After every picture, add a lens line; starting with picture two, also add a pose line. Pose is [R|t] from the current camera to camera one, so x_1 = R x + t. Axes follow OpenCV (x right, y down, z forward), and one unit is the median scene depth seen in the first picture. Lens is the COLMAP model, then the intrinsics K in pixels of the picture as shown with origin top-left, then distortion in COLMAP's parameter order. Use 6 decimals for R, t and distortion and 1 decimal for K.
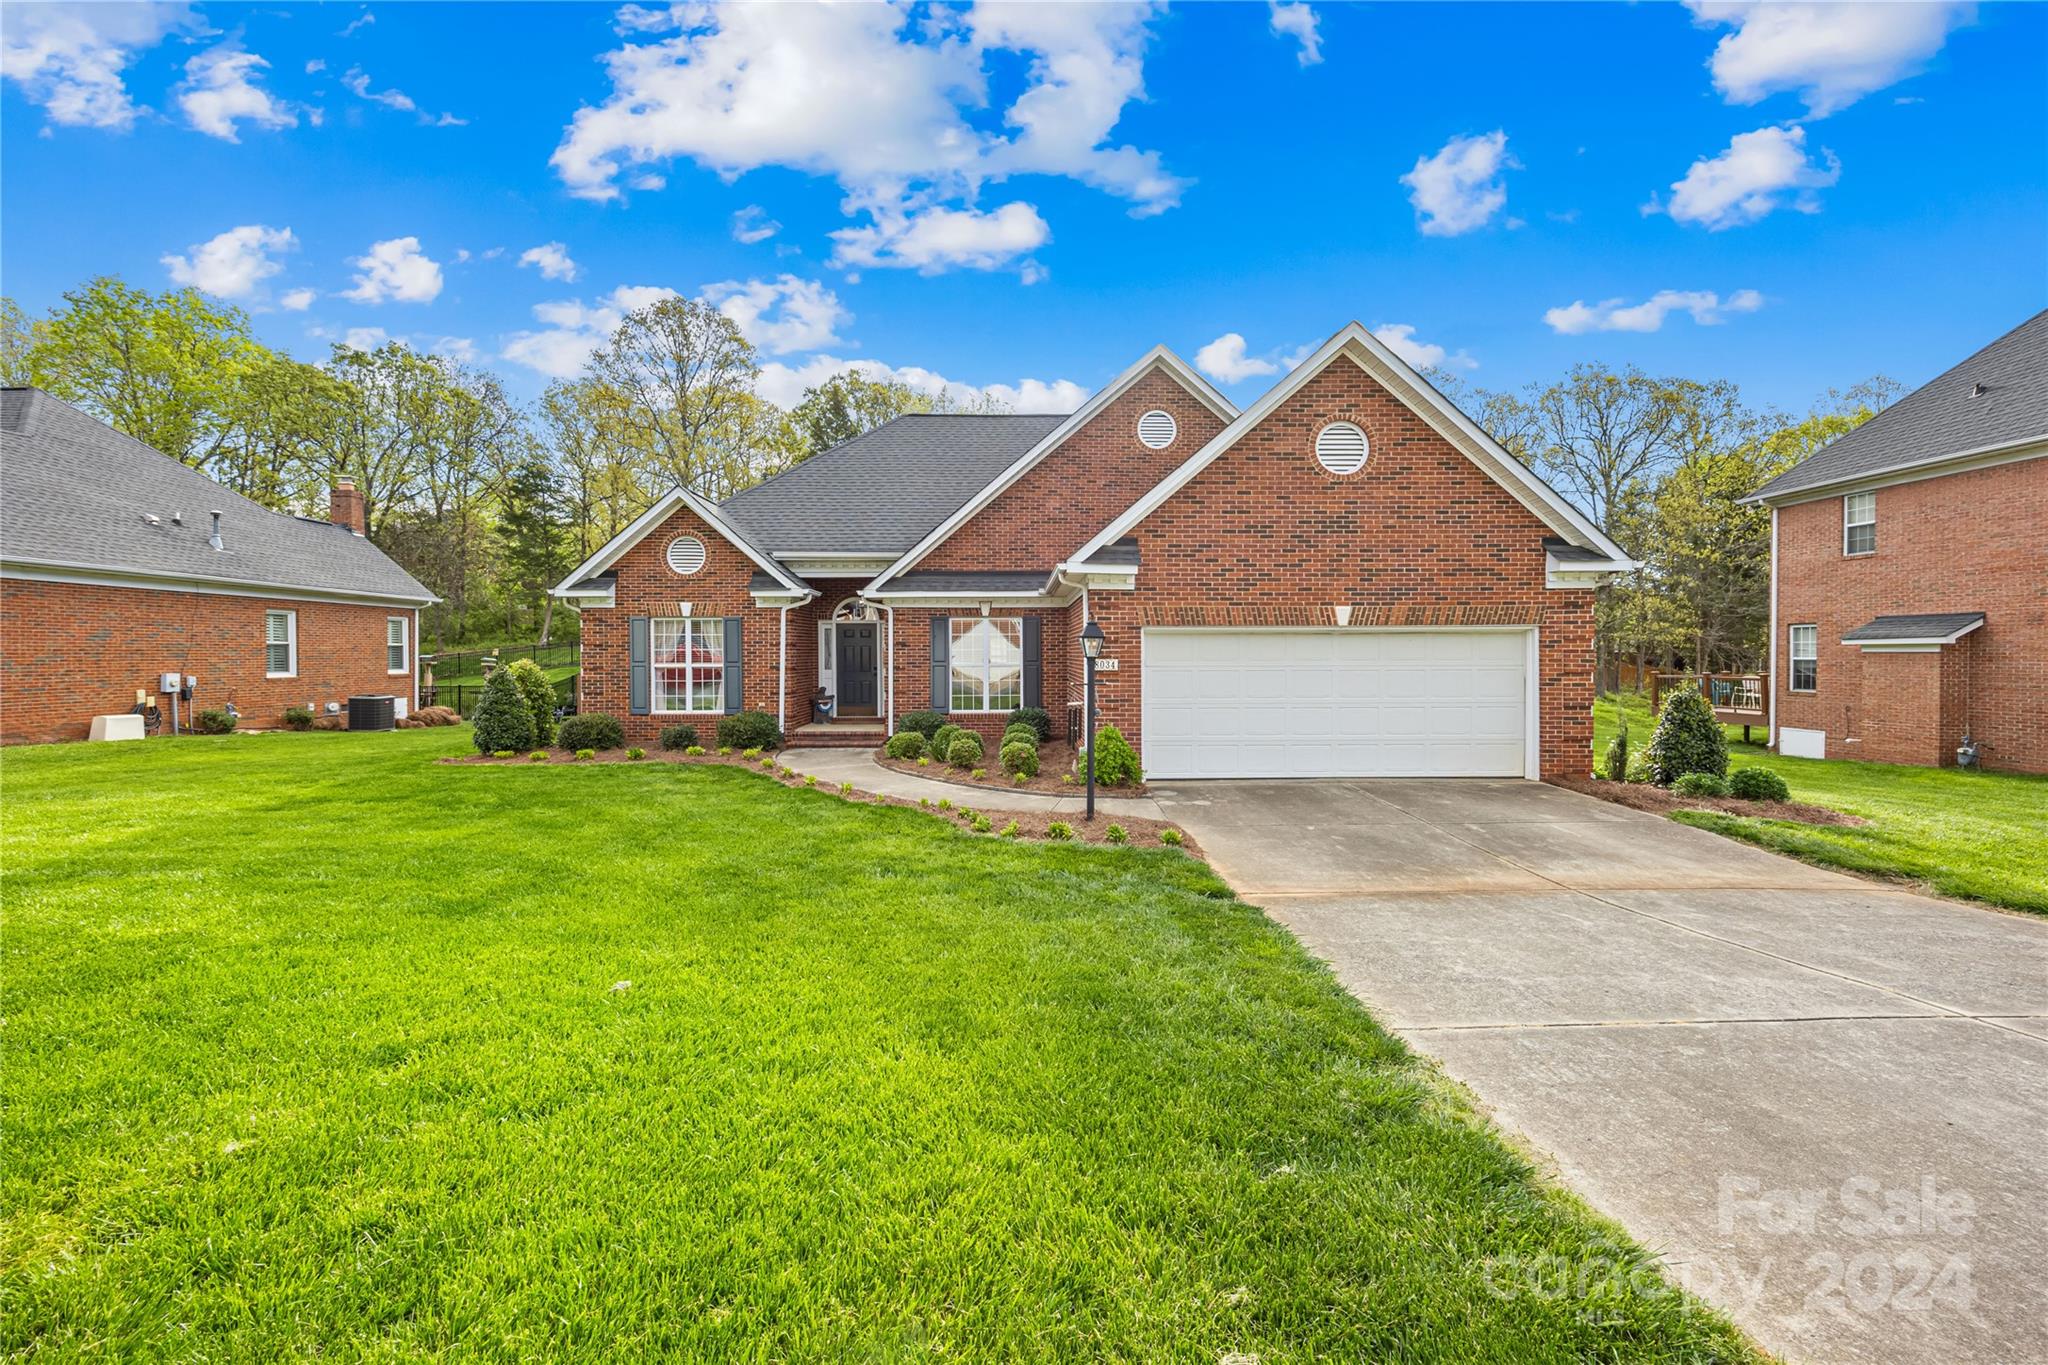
lens RADIAL K [[816.1, 0, 1040.7], [0, 816.1, 666.6], [0, 0, 1]] dist [-0.042493, 0.012738]
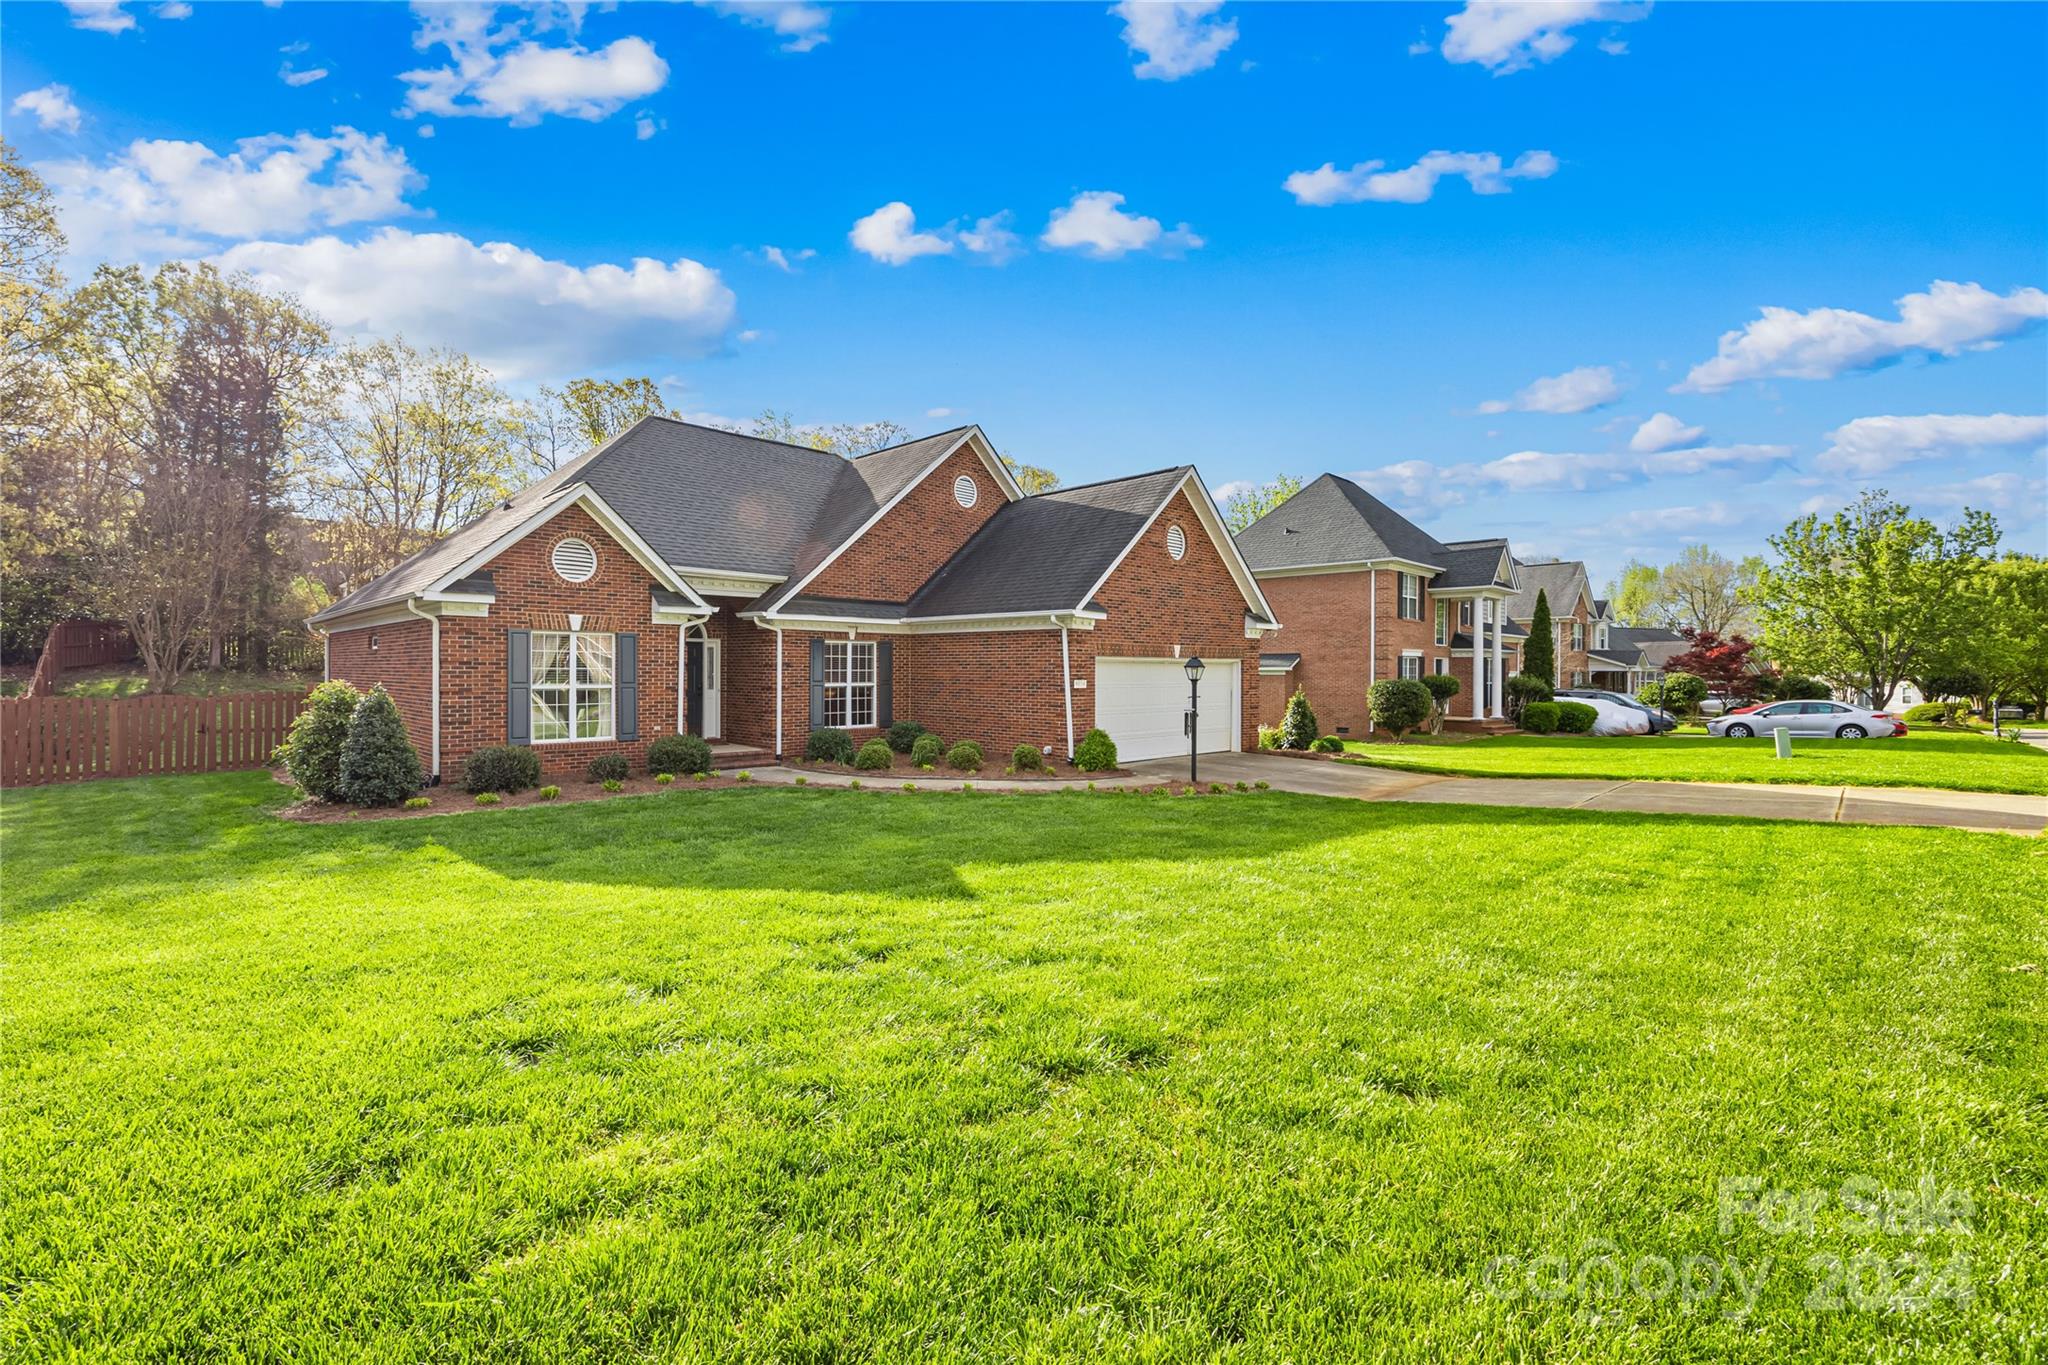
lens RADIAL K [[816.1, 0, 1040.7], [0, 816.1, 666.6], [0, 0, 1]] dist [-0.042493, 0.012738]
pose [[0.725832, 0.009270, 0.687809, -0.667982], [0.007145, 0.999754, -0.021015, -0.002797], [-0.687835, 0.020168, 0.725587, 0.043418]]
